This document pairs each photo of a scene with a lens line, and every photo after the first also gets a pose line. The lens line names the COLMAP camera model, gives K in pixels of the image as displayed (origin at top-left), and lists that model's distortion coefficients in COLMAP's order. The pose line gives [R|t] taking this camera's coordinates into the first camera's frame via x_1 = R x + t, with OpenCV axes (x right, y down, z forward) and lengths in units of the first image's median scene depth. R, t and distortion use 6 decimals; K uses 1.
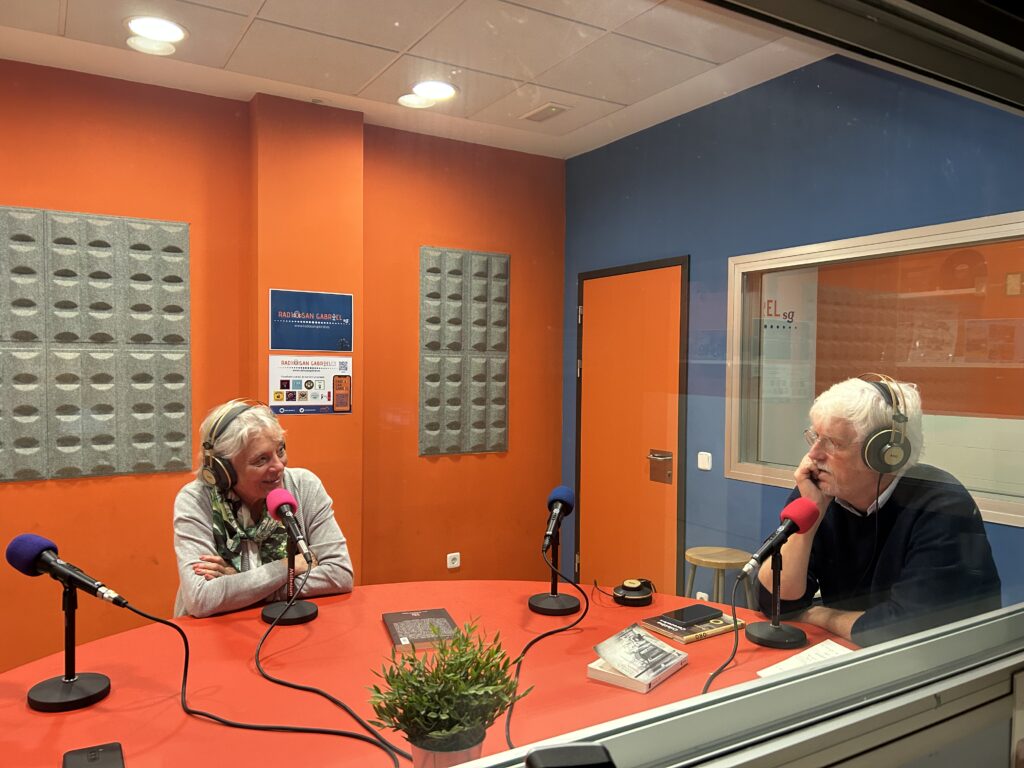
lens RADIAL K [[769.5, 0, 509.8], [0, 769.5, 392.4], [0, 0, 1]] dist [0.060147, -0.069321]
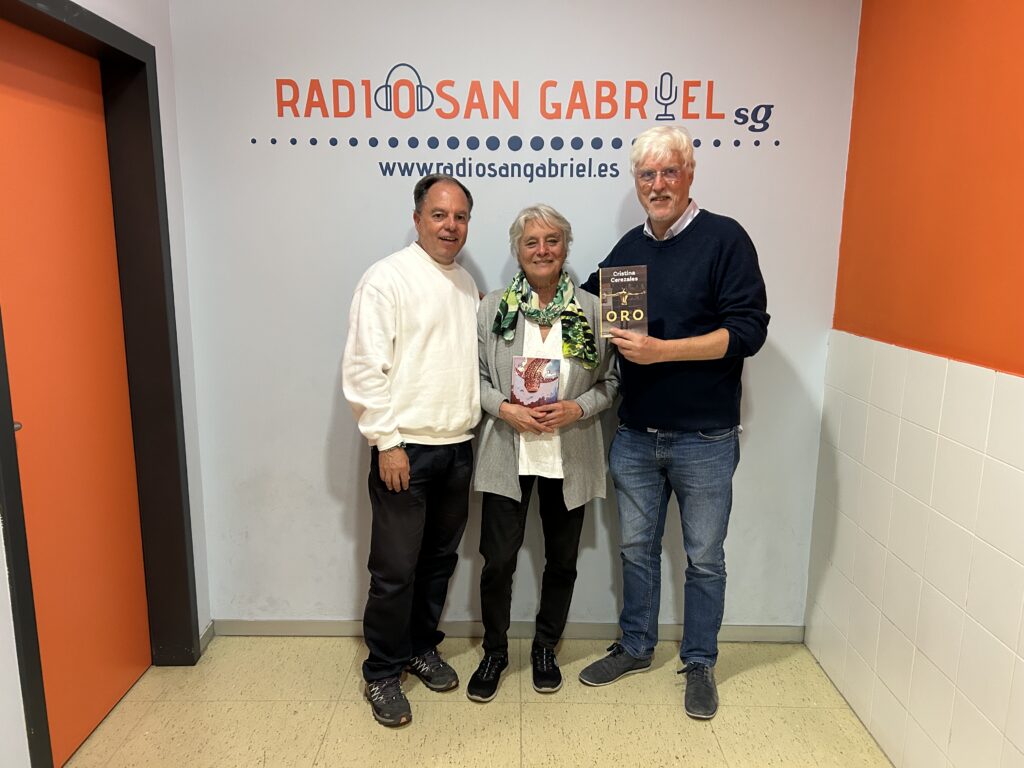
lens RADIAL K [[769.5, 0, 523.6], [0, 769.5, 398.8], [0, 0, 1]] dist [0.060147, -0.069321]
pose [[0.855357, 0.098550, -0.508578, 0.741865], [-0.019581, 0.987187, 0.158360, -0.011028], [0.517668, -0.125496, 0.846328, 0.816751]]
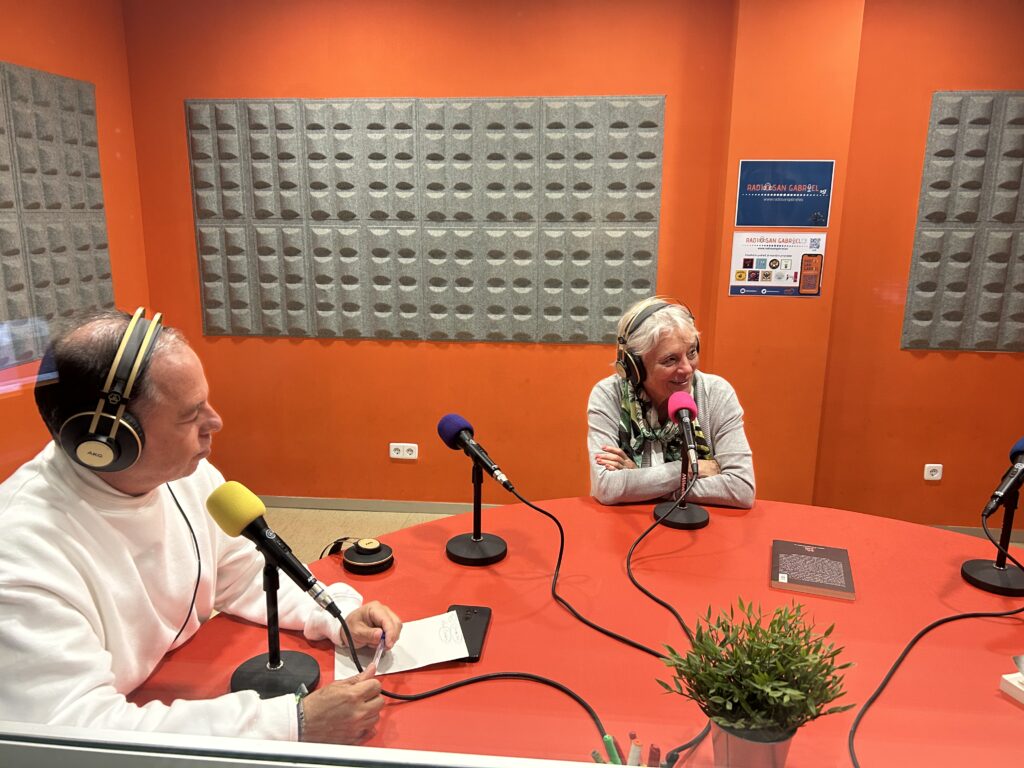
lens RADIAL K [[772.5, 0, 505.6], [0, 772.5, 397.7], [0, 0, 1]] dist [0.065936, -0.082439]
pose [[0.803410, 0.130412, -0.580969, 0.047024], [-0.019624, 0.980989, 0.193067, -0.026769], [0.595103, -0.143711, 0.790696, 0.040340]]
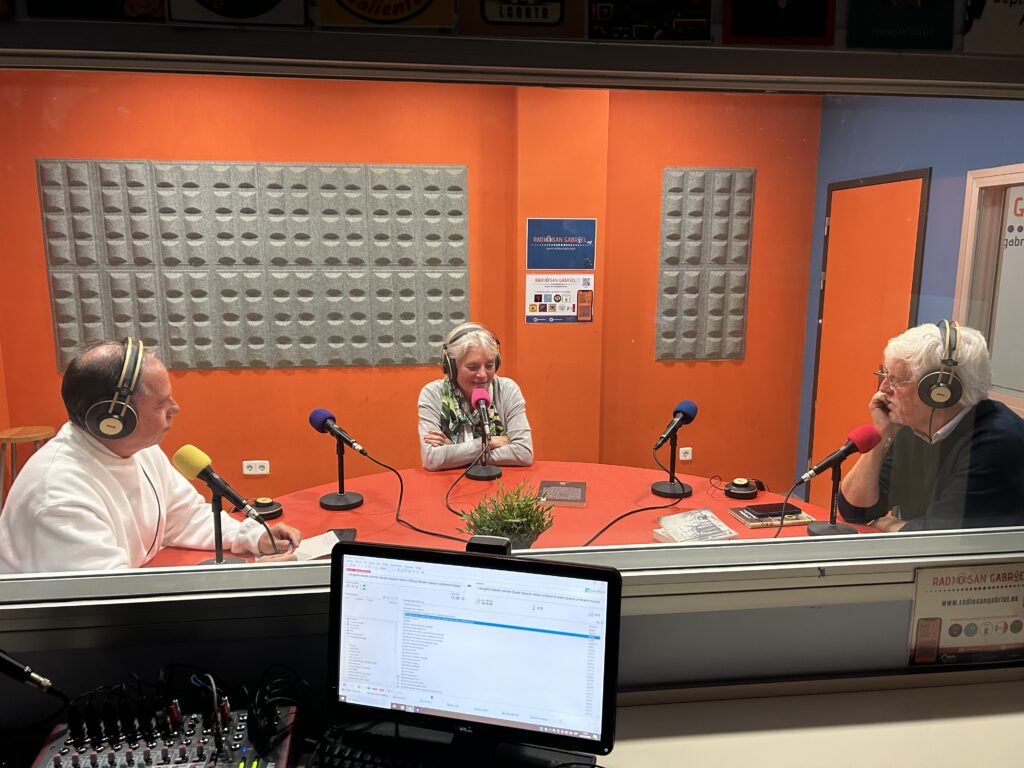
lens RADIAL K [[769.5, 0, 508.9], [0, 769.5, 393.2], [0, 0, 1]] dist [0.060147, -0.069321]
pose [[0.915555, 0.063125, -0.397209, 0.153620], [-0.005595, 0.989510, 0.144357, -0.035732], [0.402155, -0.129944, 0.906303, -0.130582]]
